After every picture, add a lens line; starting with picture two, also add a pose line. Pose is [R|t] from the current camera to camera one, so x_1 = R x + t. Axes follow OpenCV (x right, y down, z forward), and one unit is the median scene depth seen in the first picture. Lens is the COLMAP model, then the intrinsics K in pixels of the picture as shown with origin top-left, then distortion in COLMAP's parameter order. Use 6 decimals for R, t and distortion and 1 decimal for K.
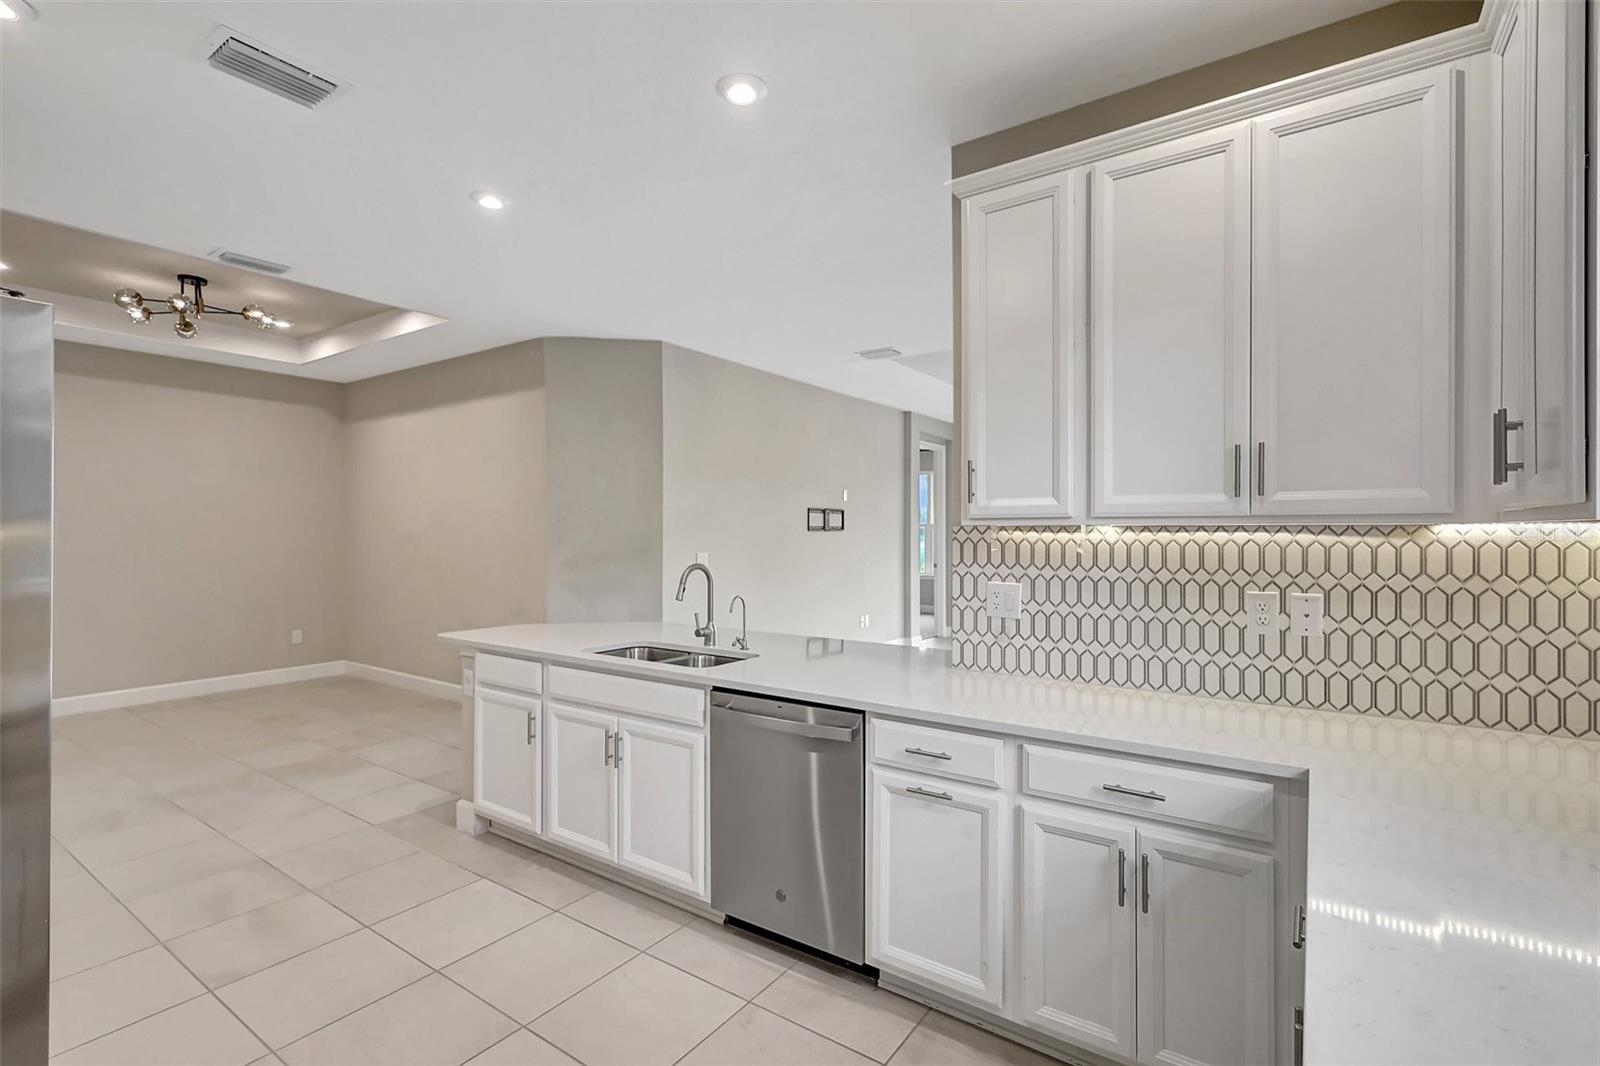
lens RADIAL K [[744.6, 0, 792.4], [0, 744.6, 530.1], [0, 0, 1]] dist [-0.001941, 0.001807]
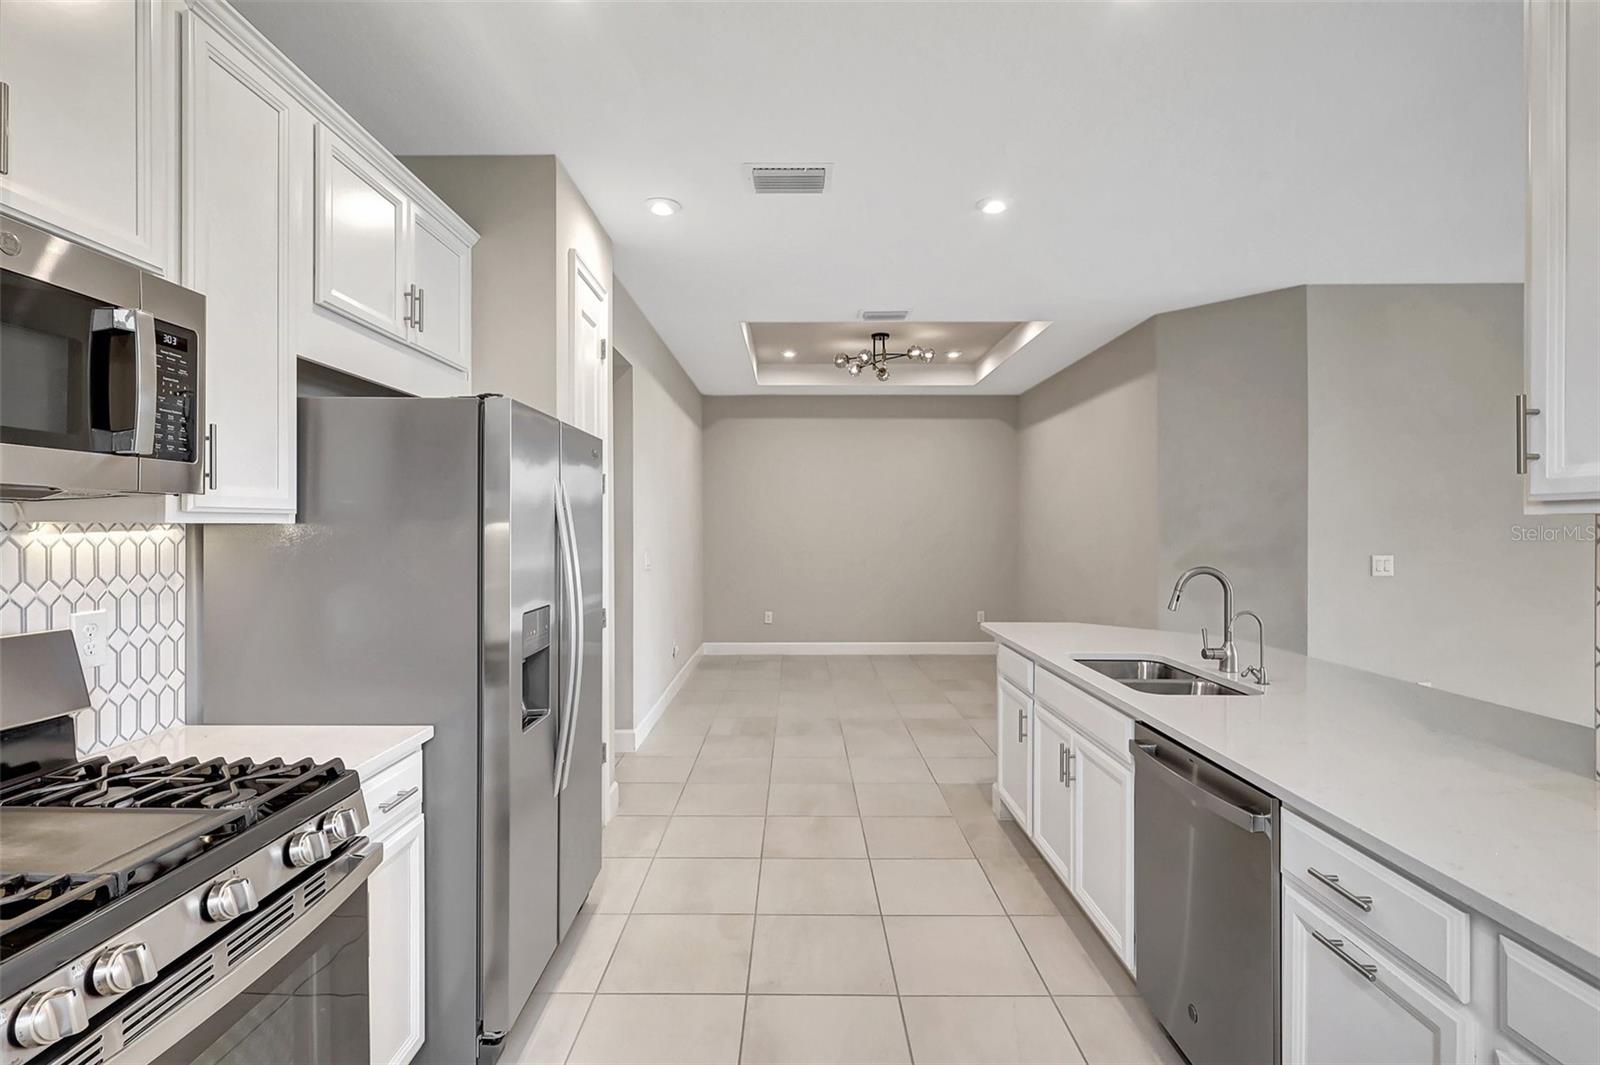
lens RADIAL K [[744.6, 0, 794.6], [0, 744.6, 527.6], [0, 0, 1]] dist [-0.001941, 0.001807]
pose [[0.572599, -0.000657, -0.819835, 0.273777], [0.002582, 0.999996, 0.001001, 0.000724], [0.819831, -0.002690, 0.572599, 0.178916]]
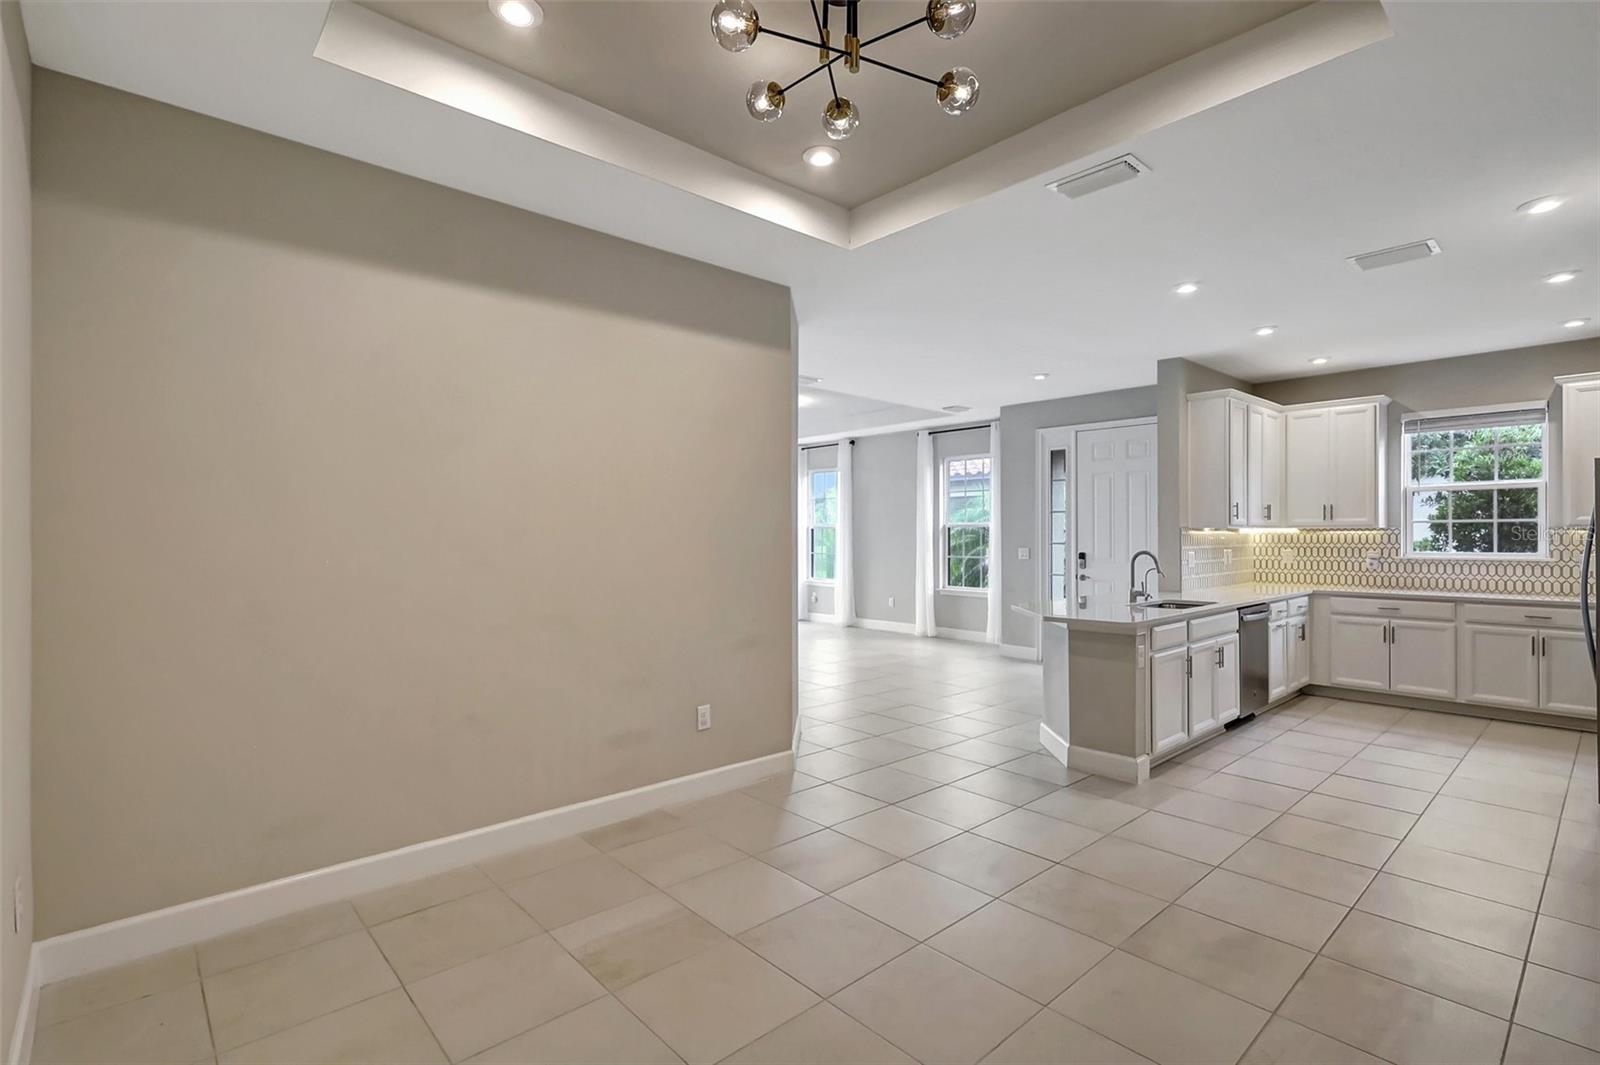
lens RADIAL K [[744.6, 0, 796.9], [0, 744.6, 531.8], [0, 0, 1]] dist [-0.001941, 0.001807]
pose [[0.222597, 0.001238, 0.974910, -1.849613], [0.002023, 0.999996, -0.001732, 0.005545], [-0.974908, 0.002358, 0.222594, 1.364281]]
